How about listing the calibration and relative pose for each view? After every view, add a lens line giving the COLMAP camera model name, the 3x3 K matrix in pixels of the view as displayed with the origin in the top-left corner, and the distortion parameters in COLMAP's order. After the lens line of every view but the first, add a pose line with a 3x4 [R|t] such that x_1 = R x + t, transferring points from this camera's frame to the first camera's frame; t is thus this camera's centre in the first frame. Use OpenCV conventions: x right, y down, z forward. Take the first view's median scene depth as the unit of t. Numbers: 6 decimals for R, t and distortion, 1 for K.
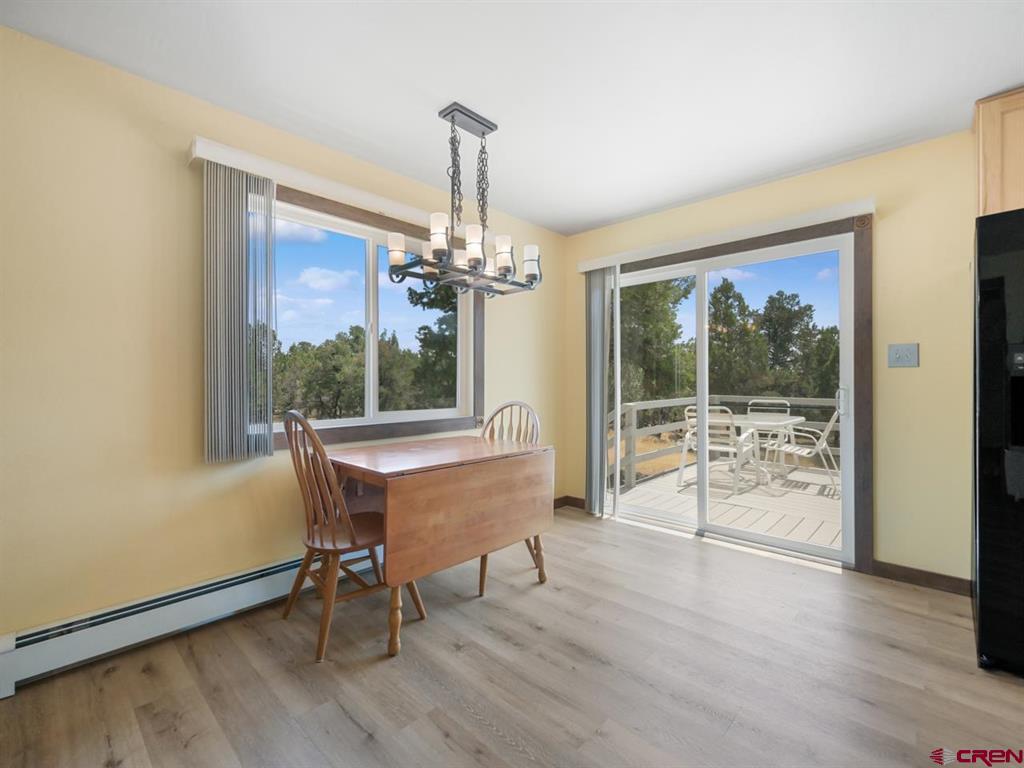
lens RADIAL K [[455.7, 0, 513.5], [0, 455.7, 380.7], [0, 0, 1]] dist [-0.000849, 0.000465]
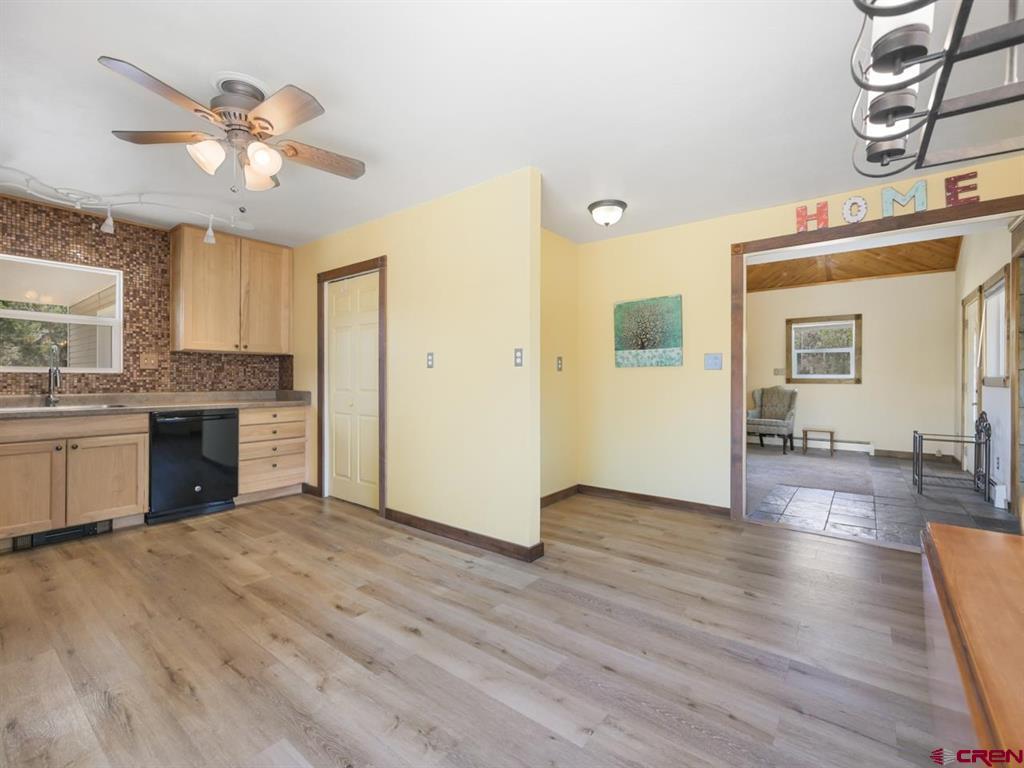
lens RADIAL K [[455.7, 0, 513.0], [0, 455.7, 380.1], [0, 0, 1]] dist [-0.000849, 0.000465]
pose [[-0.995492, 0.000865, -0.094841, 0.312878], [0.000407, 0.999988, 0.004847, -0.001068], [0.094844, 0.004786, -0.995481, 1.373723]]
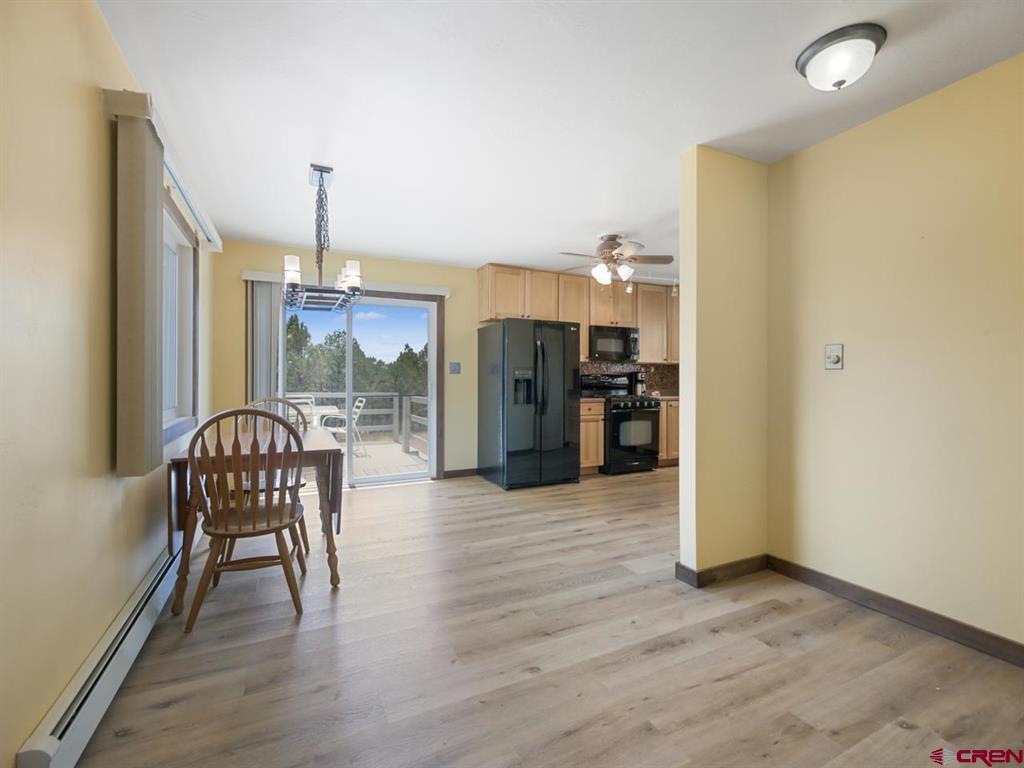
lens RADIAL K [[455.7, 0, 512.9], [0, 455.7, 381.1], [0, 0, 1]] dist [-0.000849, 0.000465]
pose [[0.349626, -0.001219, 0.936889, -1.184519], [-0.002463, 0.999995, 0.002220, -0.002463], [-0.936886, -0.003084, 0.349621, 0.045504]]
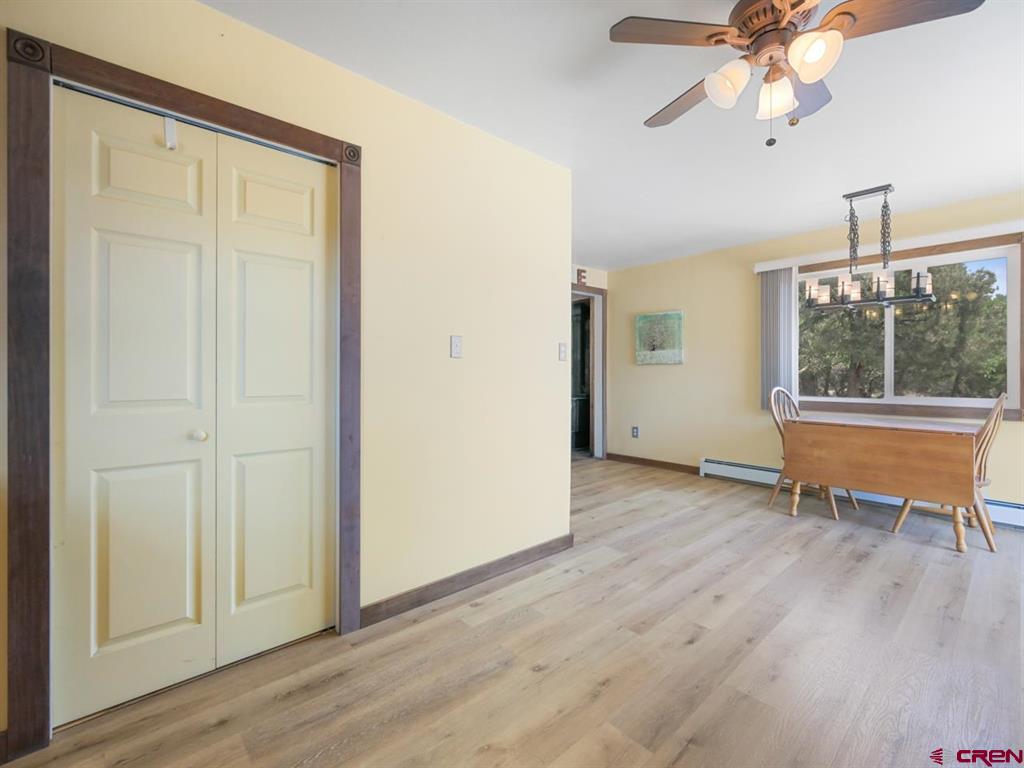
lens RADIAL K [[455.7, 0, 511.2], [0, 455.7, 376.1], [0, 0, 1]] dist [-0.000849, 0.000465]
pose [[-0.089053, 0.009456, -0.995982, 1.551473], [0.000422, 0.999955, 0.009456, -0.002319], [0.996027, 0.000422, -0.089053, -0.003160]]
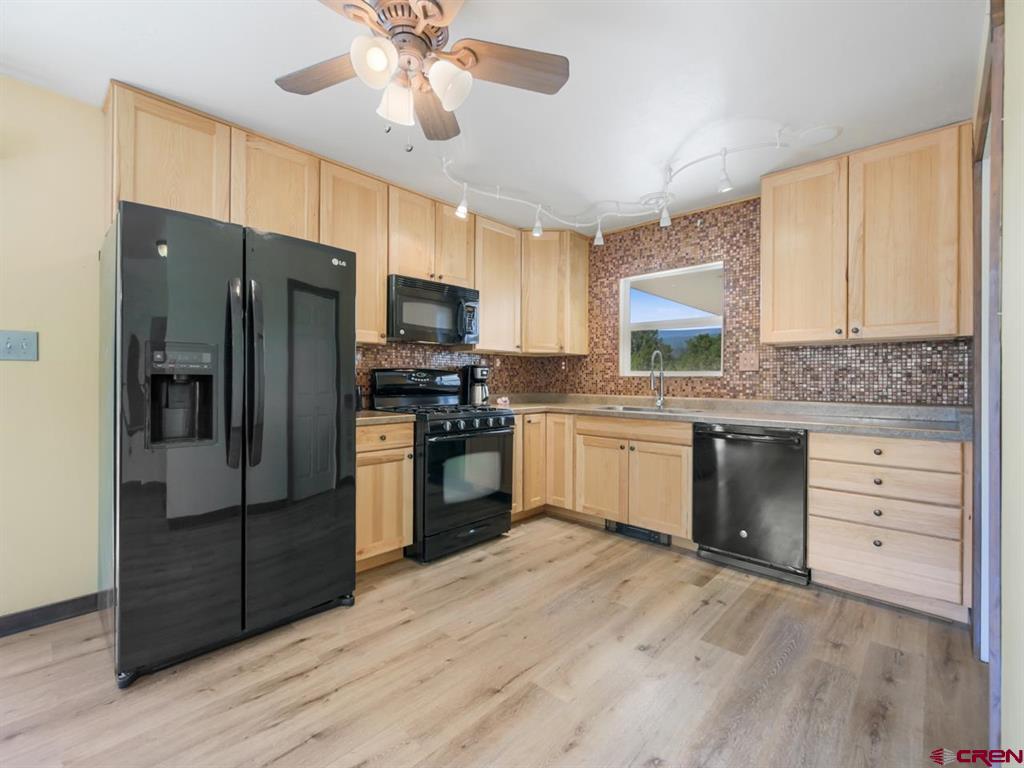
lens RADIAL K [[455.7, 0, 513.8], [0, 455.7, 379.4], [0, 0, 1]] dist [-0.000849, 0.000465]
pose [[-0.002333, 0.002916, 0.999993, 0.082360], [-0.005985, 0.999978, -0.002930, 0.000114], [-0.999979, -0.005992, -0.002315, 0.176221]]
